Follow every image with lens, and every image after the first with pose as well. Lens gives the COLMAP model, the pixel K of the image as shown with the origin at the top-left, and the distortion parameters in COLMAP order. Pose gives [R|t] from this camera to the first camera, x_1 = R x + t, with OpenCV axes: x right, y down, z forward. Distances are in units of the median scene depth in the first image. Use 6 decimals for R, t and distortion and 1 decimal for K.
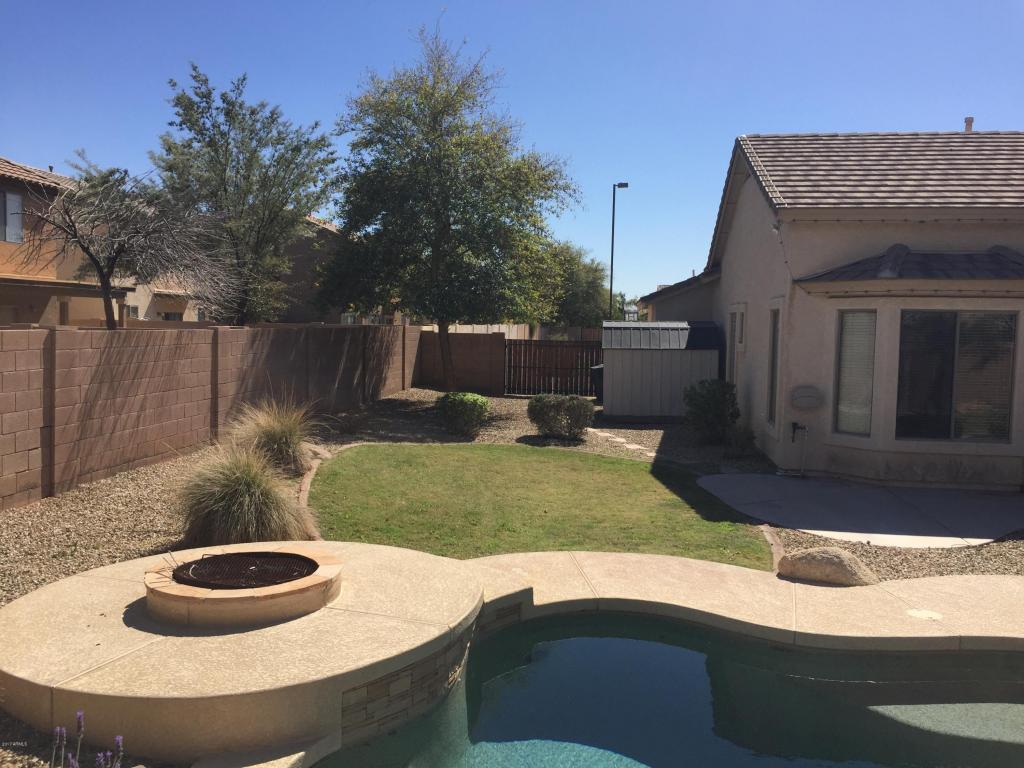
lens RADIAL K [[878.4, 0, 512.1], [0, 878.4, 386.0], [0, 0, 1]] dist [0.058460, -0.081605]
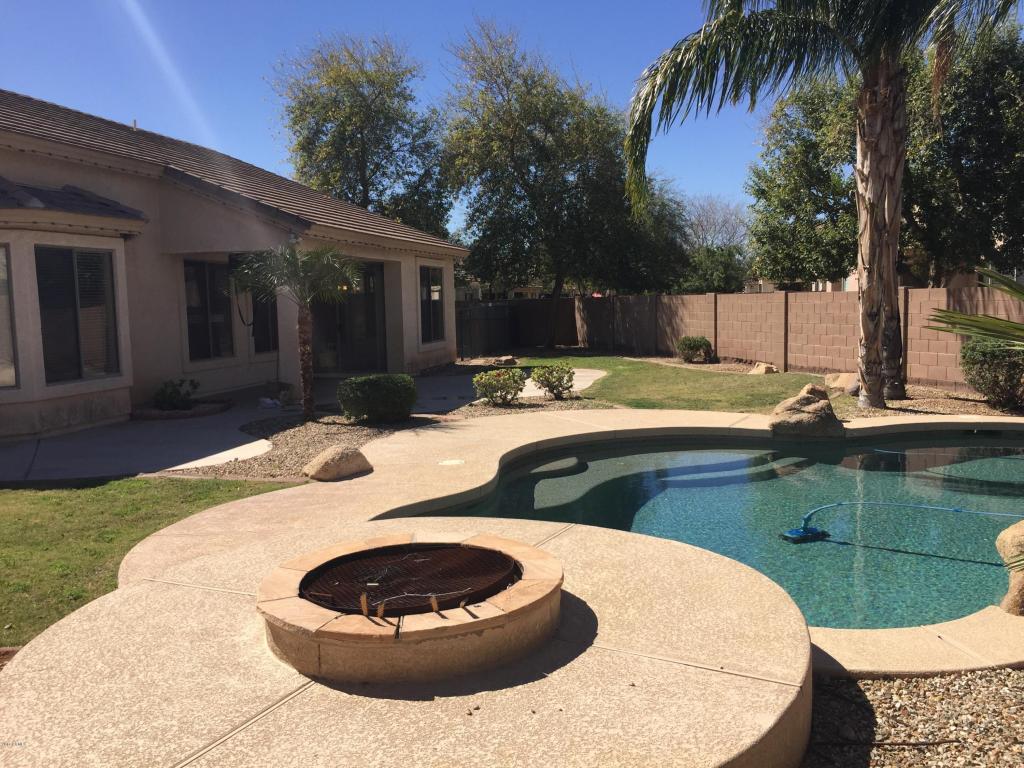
lens RADIAL K [[878.4, 0, 513.7], [0, 878.4, 387.4], [0, 0, 1]] dist [0.058460, -0.081605]
pose [[0.104199, -0.121629, 0.987091, -0.418413], [0.100132, 0.988734, 0.111261, 0.007246], [-0.989503, 0.087246, 0.115204, 0.398529]]
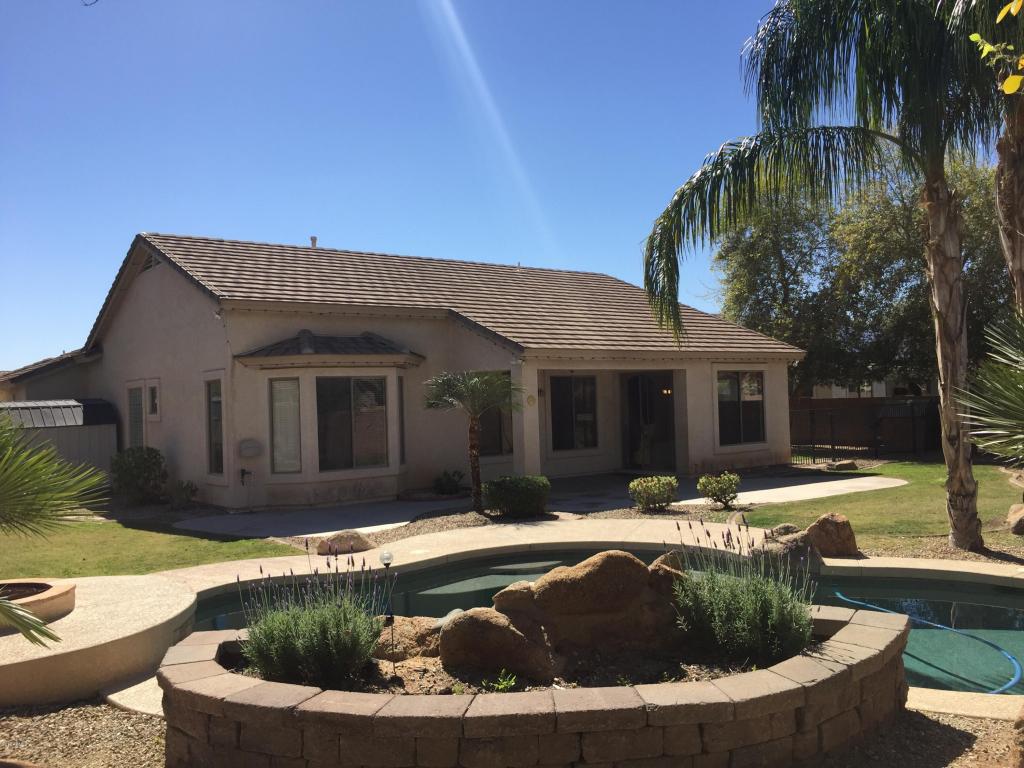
lens RADIAL K [[878.4, 0, 512.0], [0, 878.4, 385.5], [0, 0, 1]] dist [0.058460, -0.081605]
pose [[0.705560, -0.029361, 0.708042, -0.297997], [0.097404, 0.993676, -0.055857, 0.031334], [-0.701924, 0.108376, 0.703958, -0.161031]]
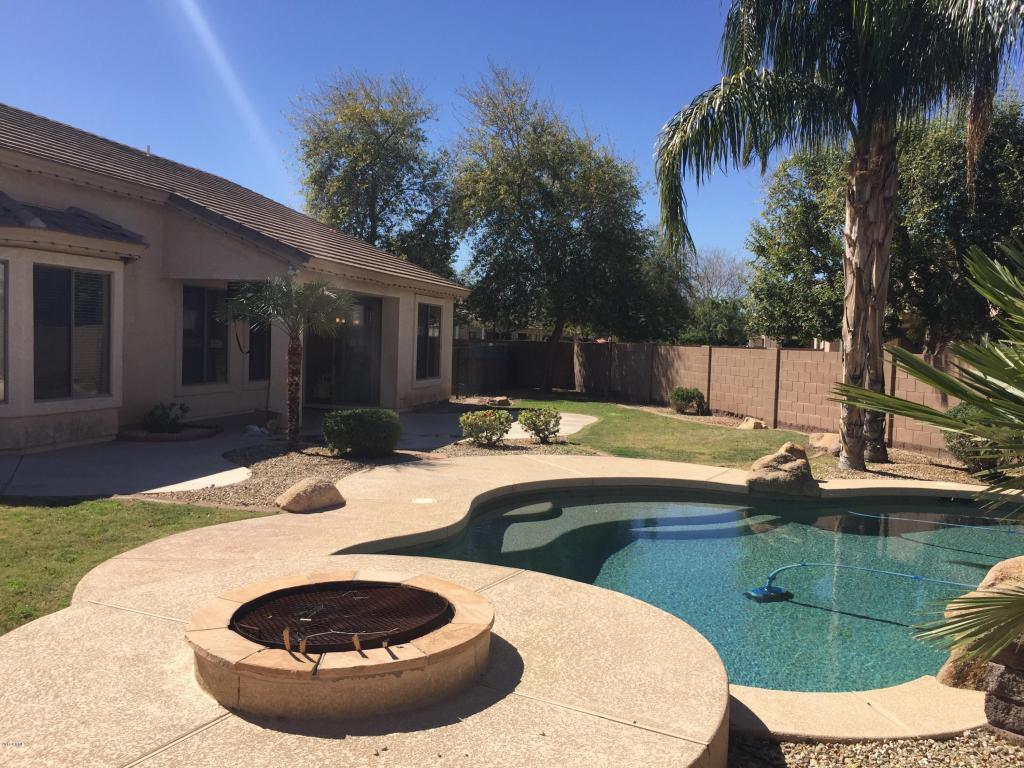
lens RADIAL K [[878.4, 0, 514.2], [0, 878.4, 388.5], [0, 0, 1]] dist [0.058460, -0.081605]
pose [[0.112843, -0.071865, 0.991011, -0.423178], [0.045263, 0.996717, 0.067125, 0.005585], [-0.992581, 0.037281, 0.115725, 0.377467]]
